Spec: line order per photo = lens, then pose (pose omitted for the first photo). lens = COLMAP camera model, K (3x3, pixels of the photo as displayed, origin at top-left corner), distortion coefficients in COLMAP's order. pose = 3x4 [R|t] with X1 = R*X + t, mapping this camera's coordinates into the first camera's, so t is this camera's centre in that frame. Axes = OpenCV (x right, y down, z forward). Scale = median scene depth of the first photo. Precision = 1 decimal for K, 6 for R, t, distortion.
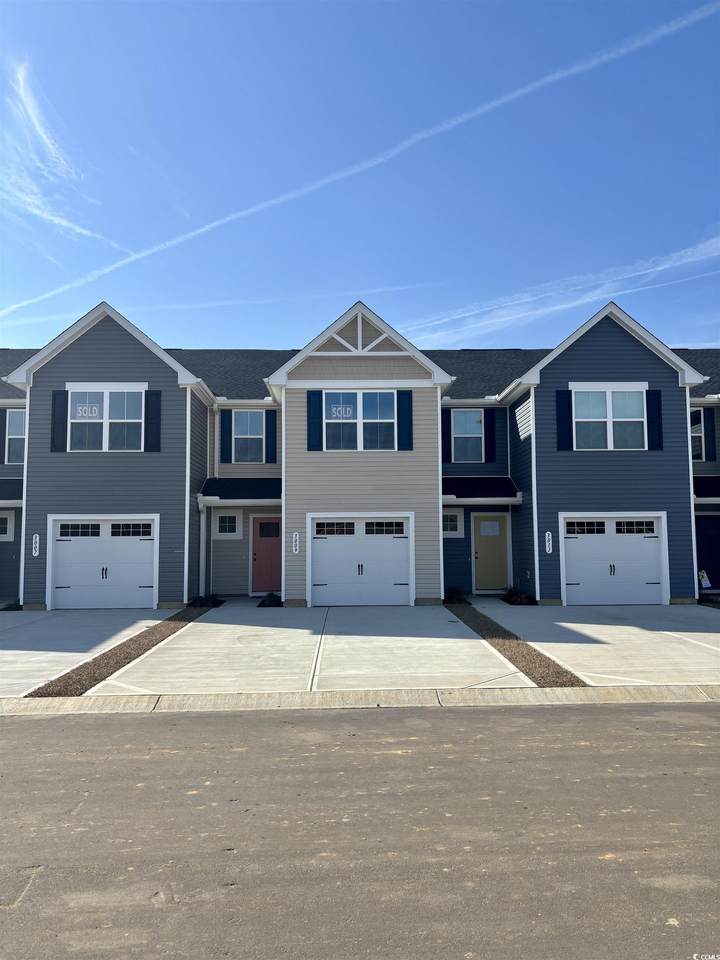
lens RADIAL K [[789.7, 0, 363.8], [0, 789.7, 477.8], [0, 0, 1]] dist [0.014134, -0.018141]
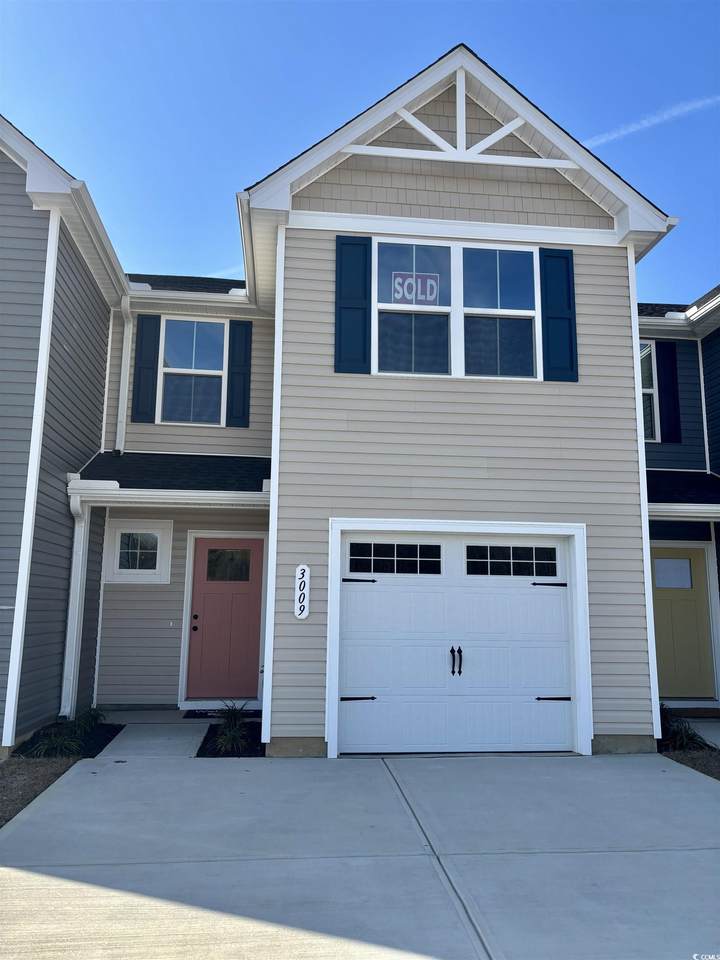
lens RADIAL K [[789.7, 0, 369.0], [0, 789.7, 469.1], [0, 0, 1]] dist [0.014134, -0.018141]
pose [[0.996310, 0.032921, 0.079265, -0.084252], [-0.026154, 0.996043, -0.084941, 0.052612], [-0.081747, 0.082554, 0.993228, 0.580992]]
